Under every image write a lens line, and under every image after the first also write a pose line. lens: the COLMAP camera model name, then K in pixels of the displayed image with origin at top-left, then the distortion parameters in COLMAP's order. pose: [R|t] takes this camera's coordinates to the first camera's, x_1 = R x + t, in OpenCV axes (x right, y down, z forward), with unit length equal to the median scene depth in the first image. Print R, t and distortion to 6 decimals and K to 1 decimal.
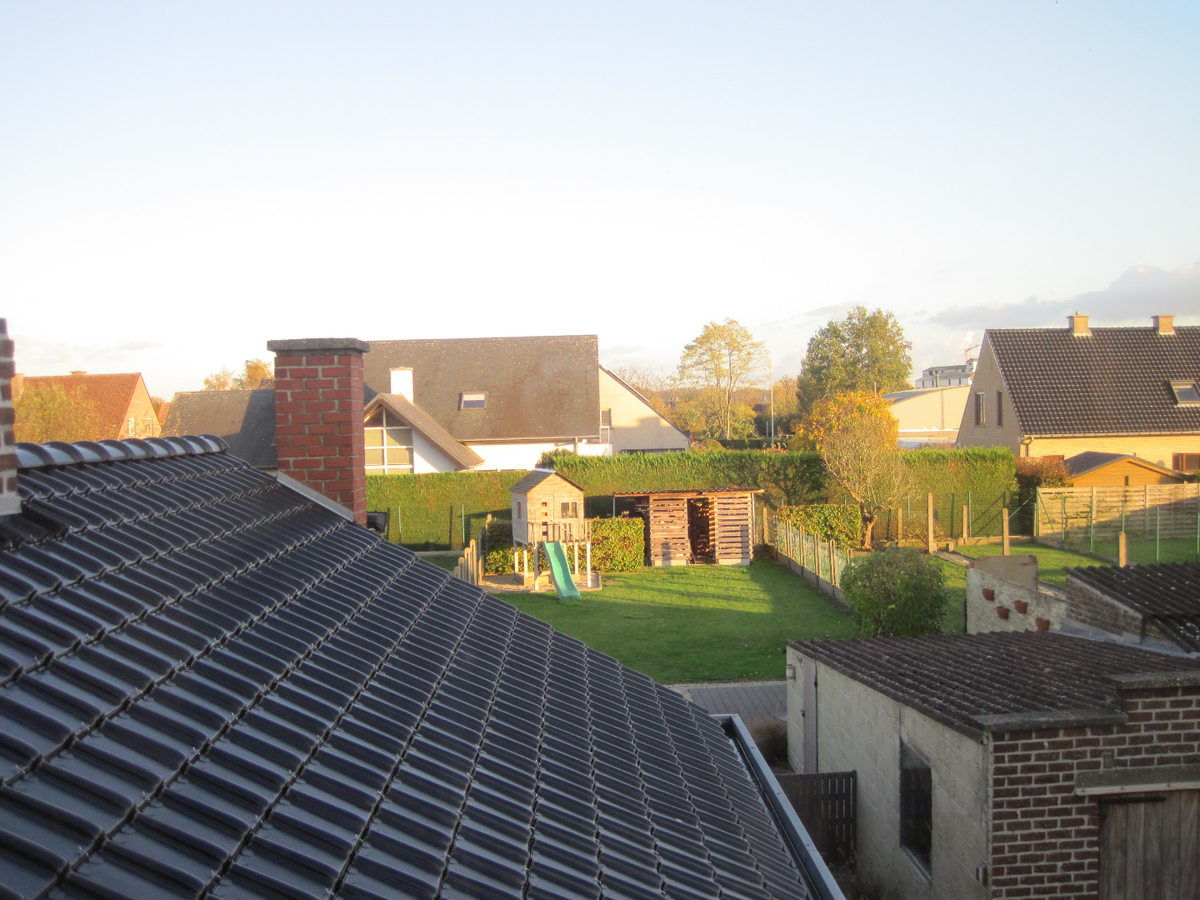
lens RADIAL K [[1230.5, 0, 609.4], [0, 1230.5, 456.9], [0, 0, 1]] dist [-0.137391, 0.000000]
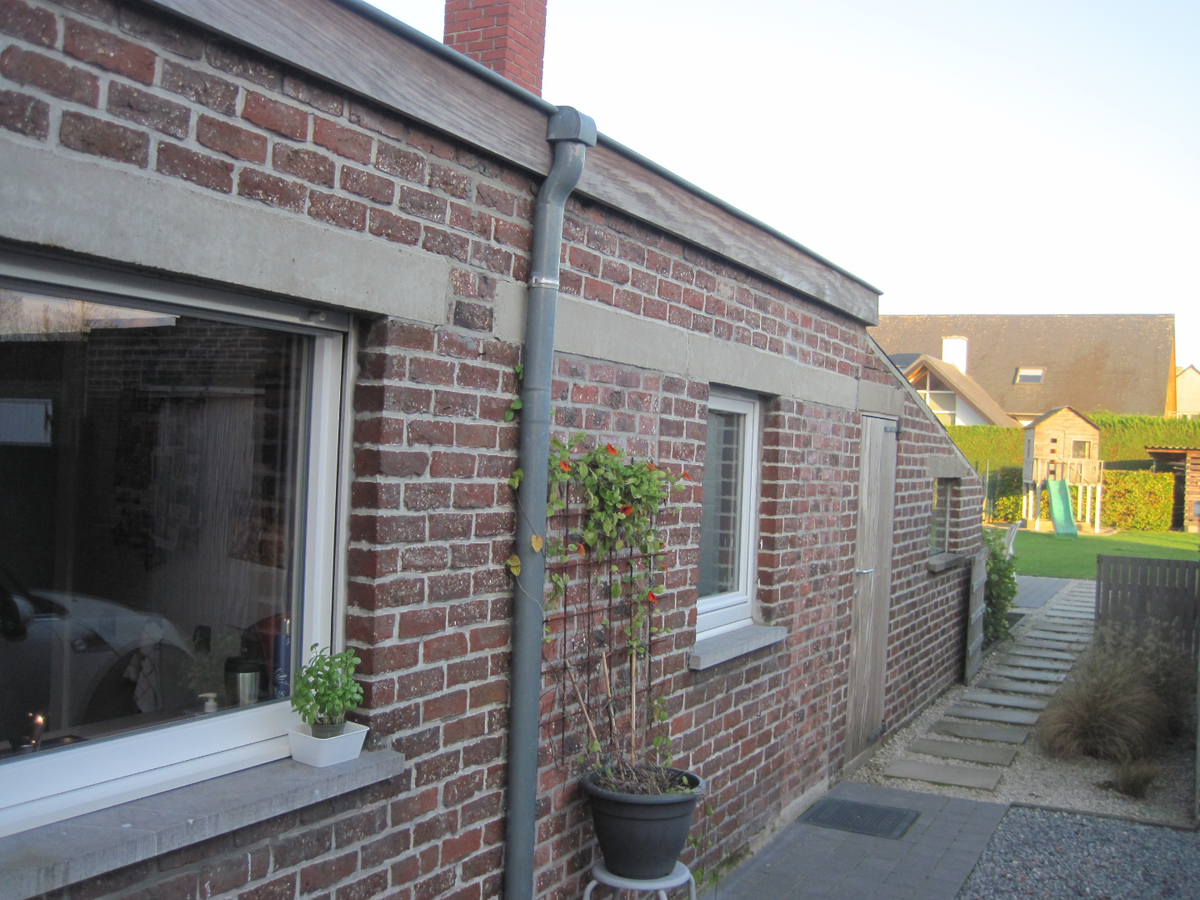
lens RADIAL K [[1230.5, 0, 607.7], [0, 1230.5, 443.1], [0, 0, 1]] dist [-0.137391, 0.000000]
pose [[0.877697, 0.057471, -0.475758, 0.074053], [-0.076622, 0.996840, -0.020939, 0.074493], [0.473051, 0.054831, 0.879327, 0.039660]]
